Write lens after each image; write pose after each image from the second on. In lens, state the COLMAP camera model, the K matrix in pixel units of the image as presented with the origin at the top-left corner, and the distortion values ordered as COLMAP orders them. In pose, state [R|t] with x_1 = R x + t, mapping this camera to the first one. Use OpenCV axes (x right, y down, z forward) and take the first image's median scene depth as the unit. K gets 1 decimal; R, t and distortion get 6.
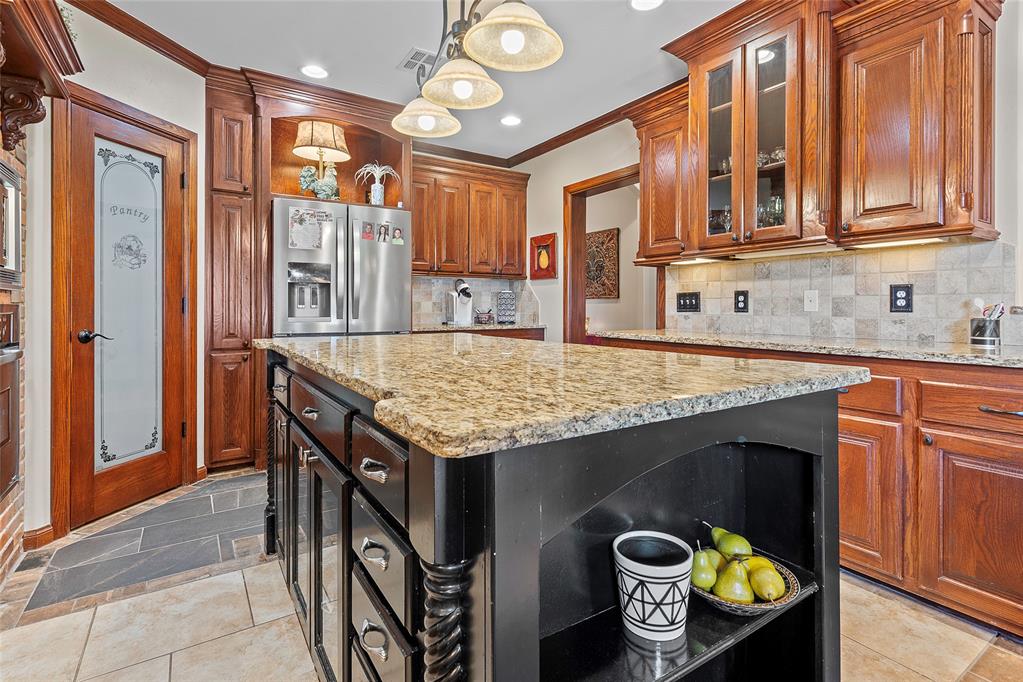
lens RADIAL K [[493.3, 0, 512.9], [0, 493.3, 307.6], [0, 0, 1]] dist [-0.000432, 0.000122]
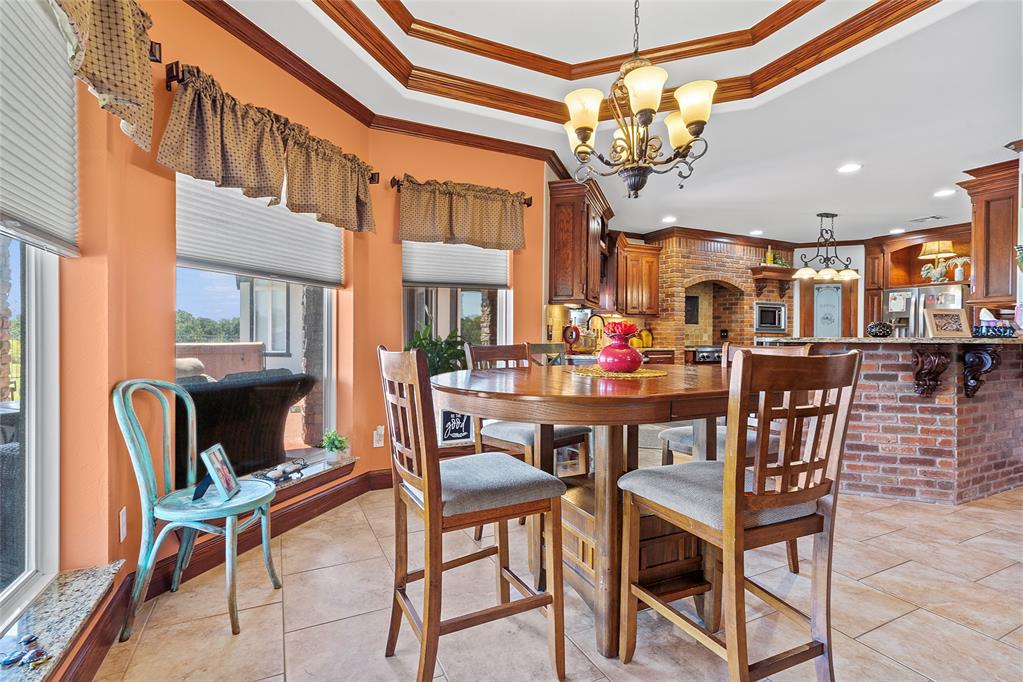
lens RADIAL K [[481.1, 0, 515.1], [0, 481.1, 336.6], [0, 0, 1]] dist [-0.000229, 0.001064]
pose [[-0.102243, 0.001814, -0.994758, 1.780658], [-0.007240, 0.999970, 0.002568, -0.001670], [0.994733, 0.007465, -0.102227, -0.439286]]
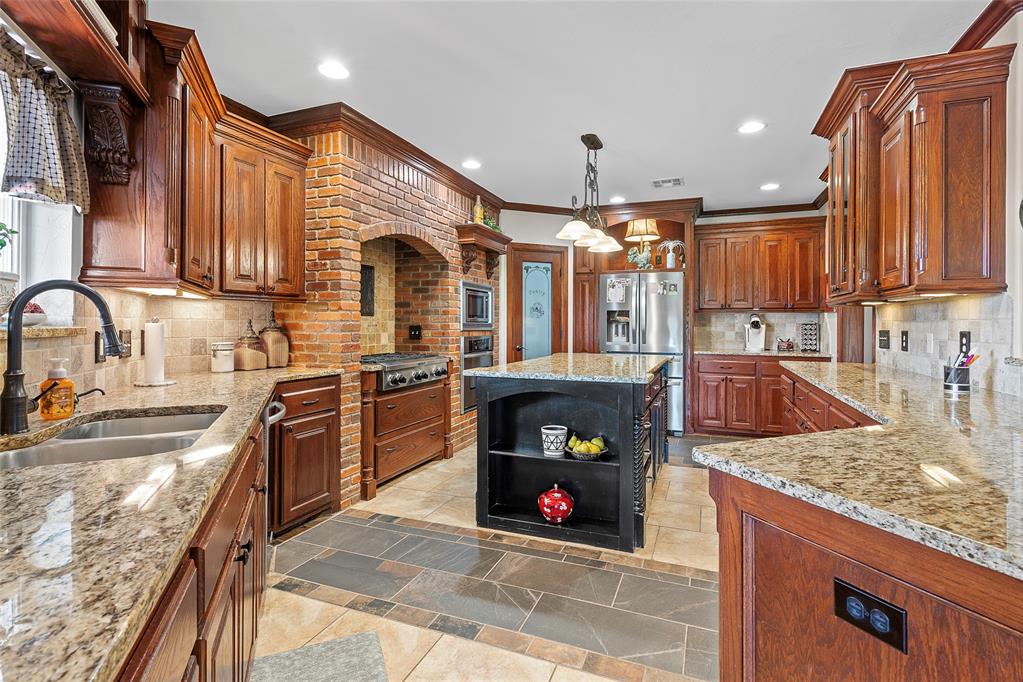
lens RADIAL K [[485.9, 0, 513.5], [0, 485.9, 321.6], [0, 0, 1]] dist [-0.000212, 0.000442]
pose [[0.587336, -0.002750, -0.809339, 0.707859], [-0.003459, 0.999977, -0.005907, -0.038980], [0.809336, 0.006269, 0.587313, -0.270650]]
